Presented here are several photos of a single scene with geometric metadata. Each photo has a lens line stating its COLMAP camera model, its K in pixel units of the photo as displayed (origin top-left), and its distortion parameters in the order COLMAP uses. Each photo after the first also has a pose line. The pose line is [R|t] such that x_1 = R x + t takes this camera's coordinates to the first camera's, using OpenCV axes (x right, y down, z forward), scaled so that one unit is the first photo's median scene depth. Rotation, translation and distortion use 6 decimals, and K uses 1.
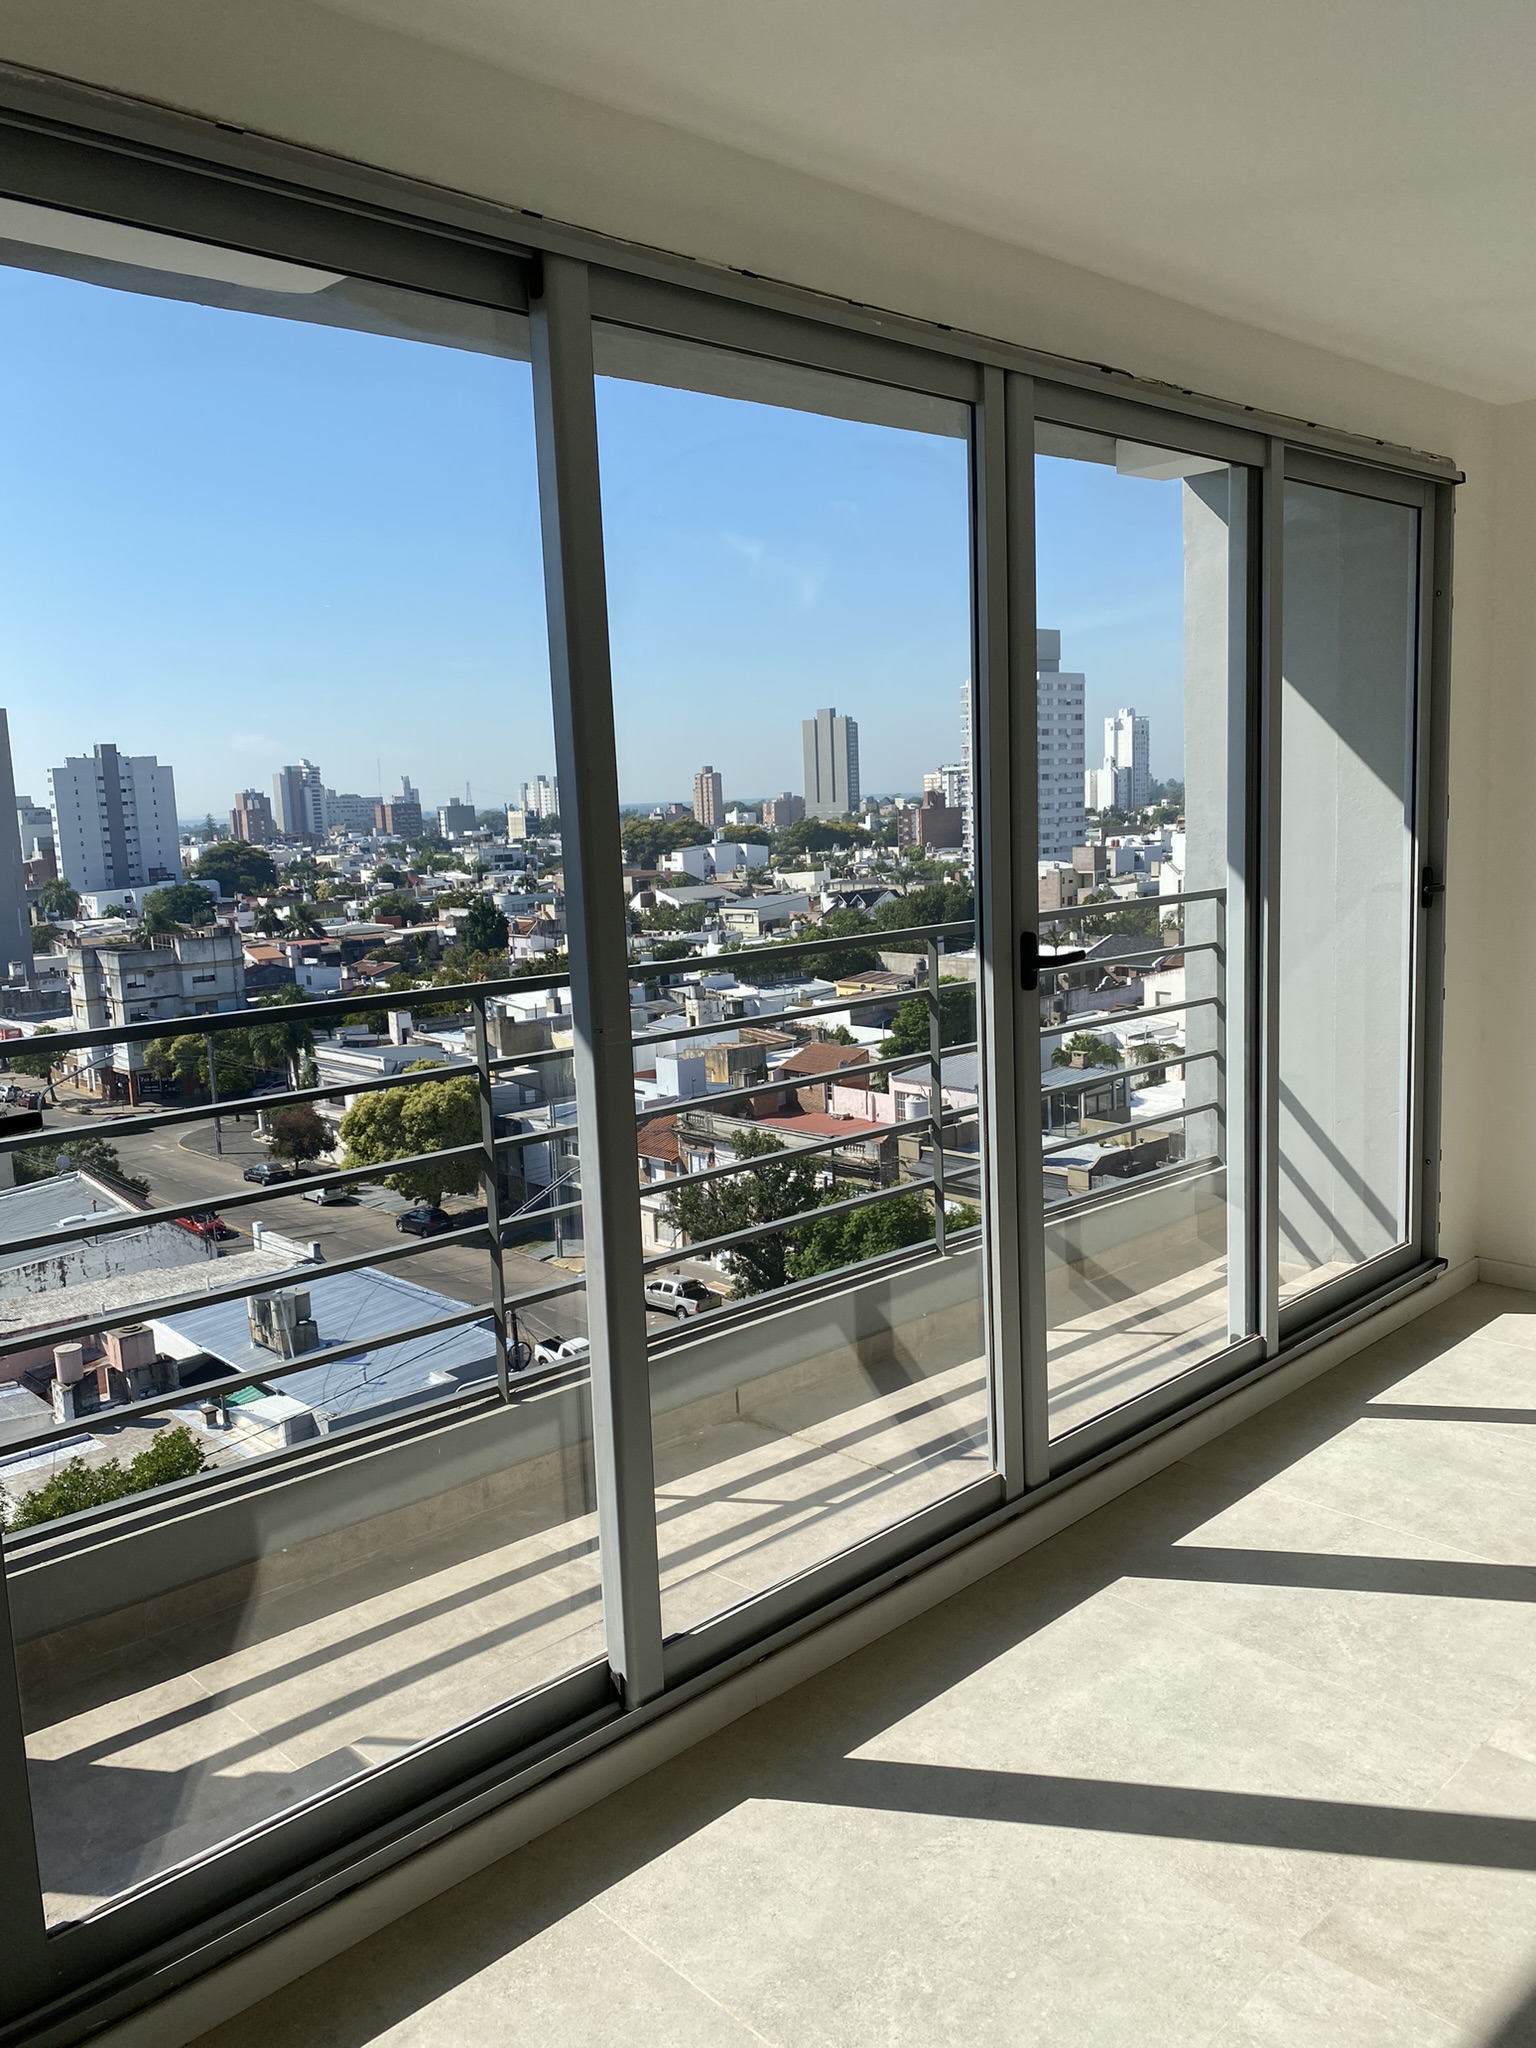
lens RADIAL K [[1570.1, 0, 829.6], [0, 1570.1, 1028.0], [0, 0, 1]] dist [0.017171, -0.003950]
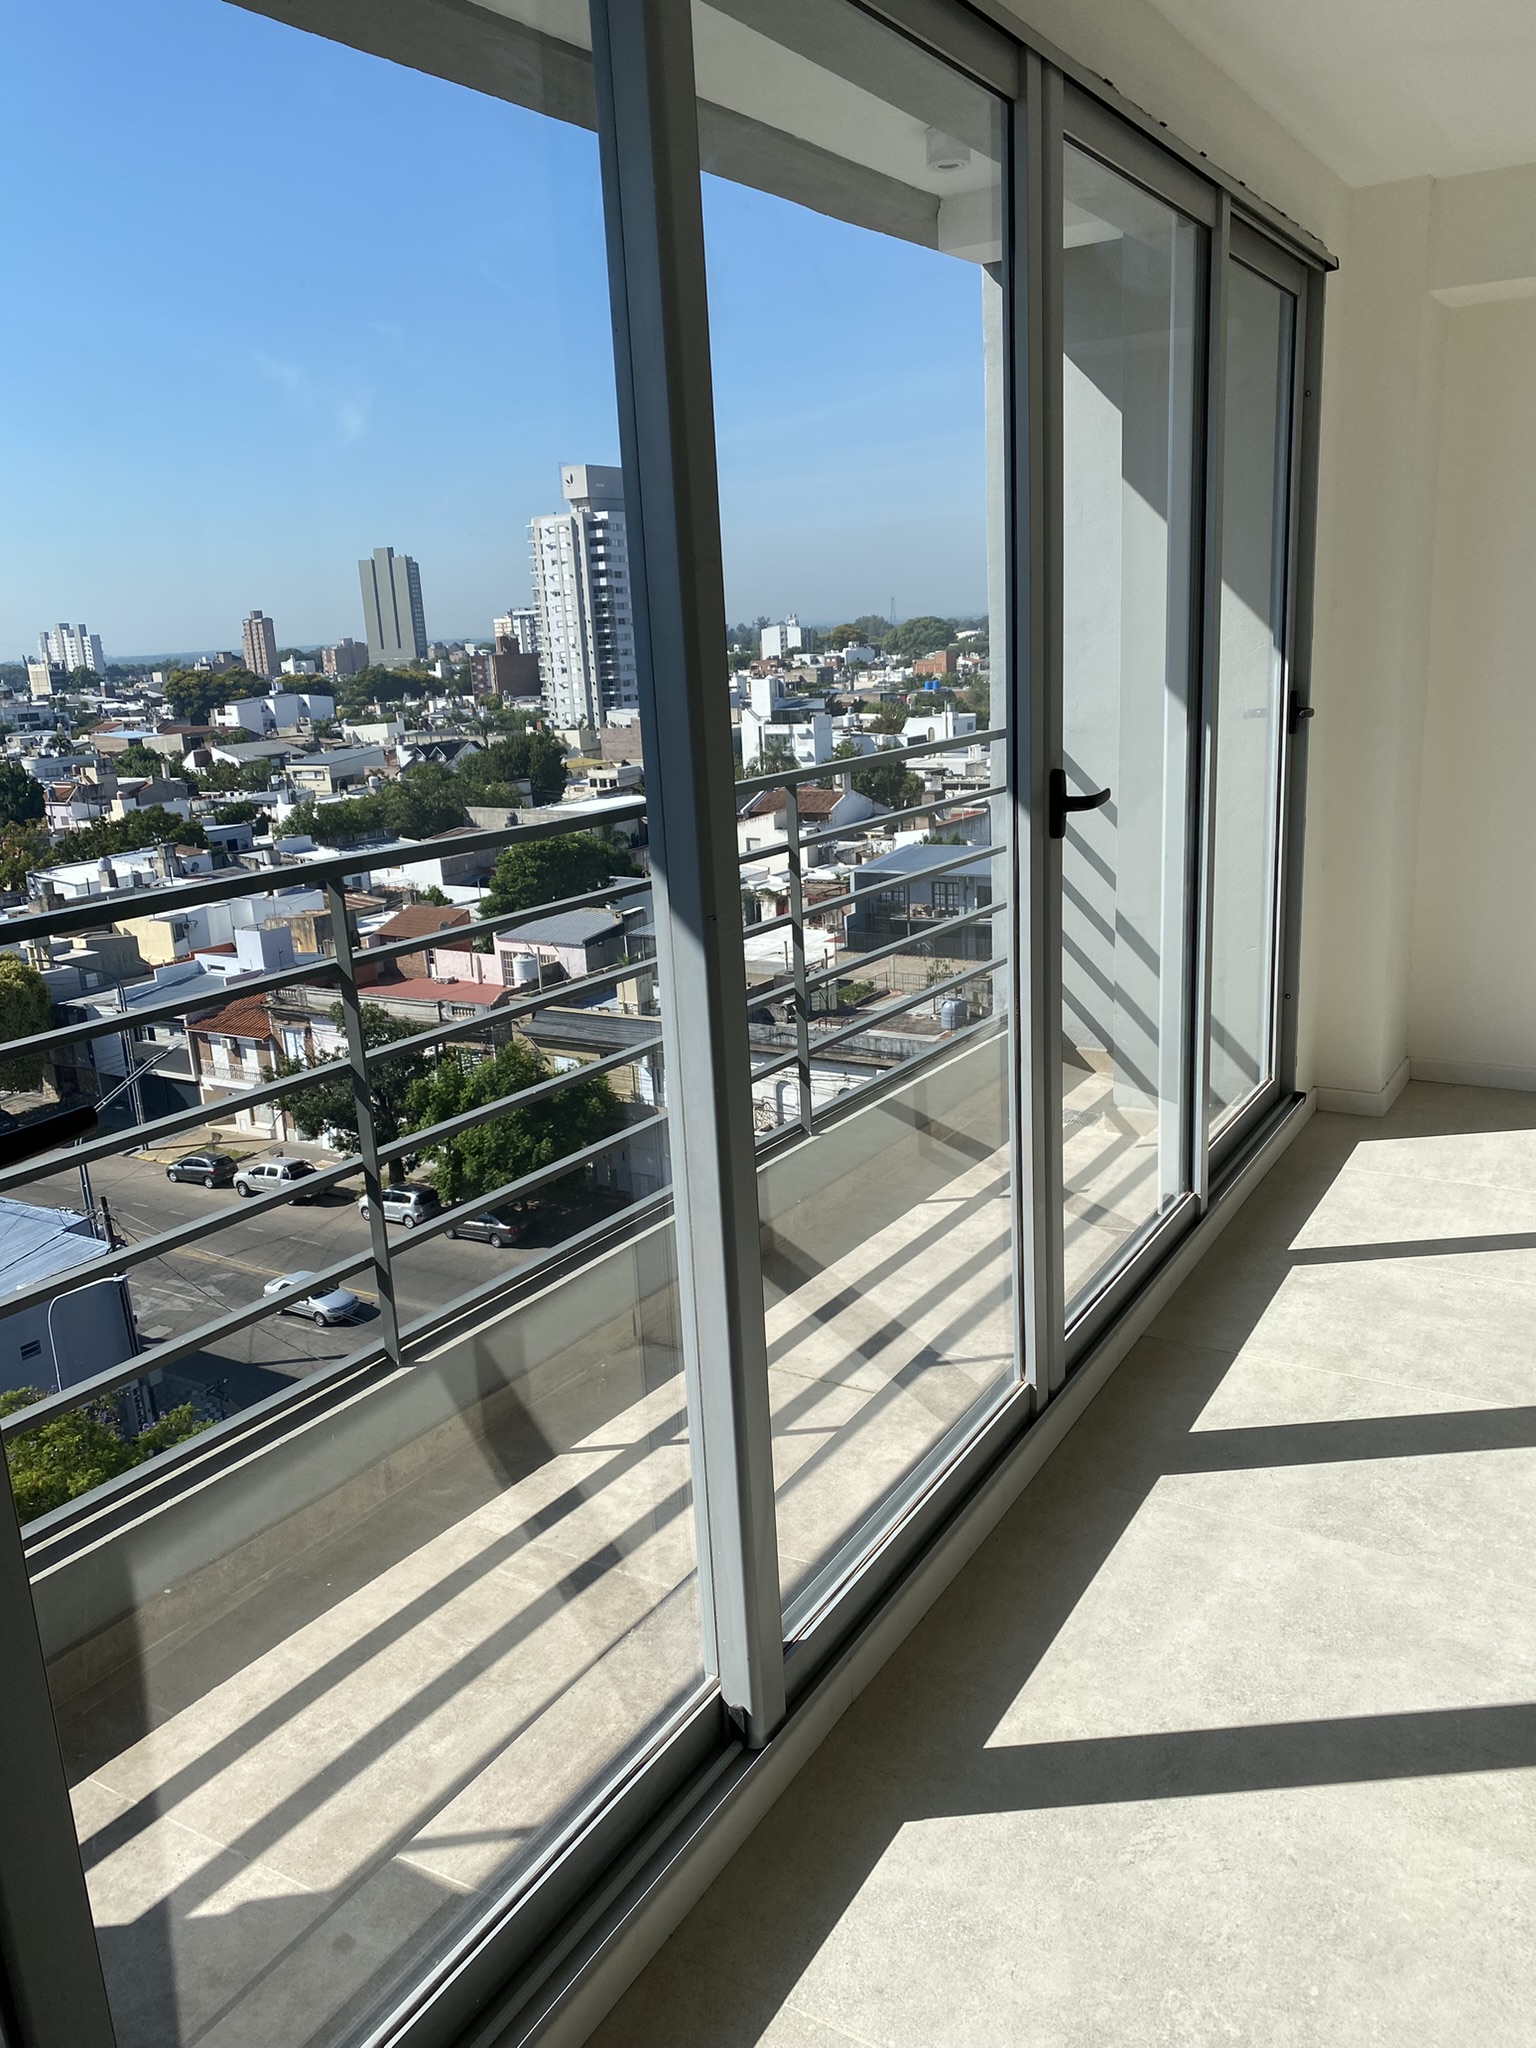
lens RADIAL K [[1570.1, 0, 829.6], [0, 1570.1, 1028.0], [0, 0, 1]] dist [0.017171, -0.003950]
pose [[0.967455, -0.072716, 0.242372, -0.194705], [0.049592, 0.993732, 0.100185, -0.011003], [-0.248138, -0.084905, 0.964997, 0.179531]]
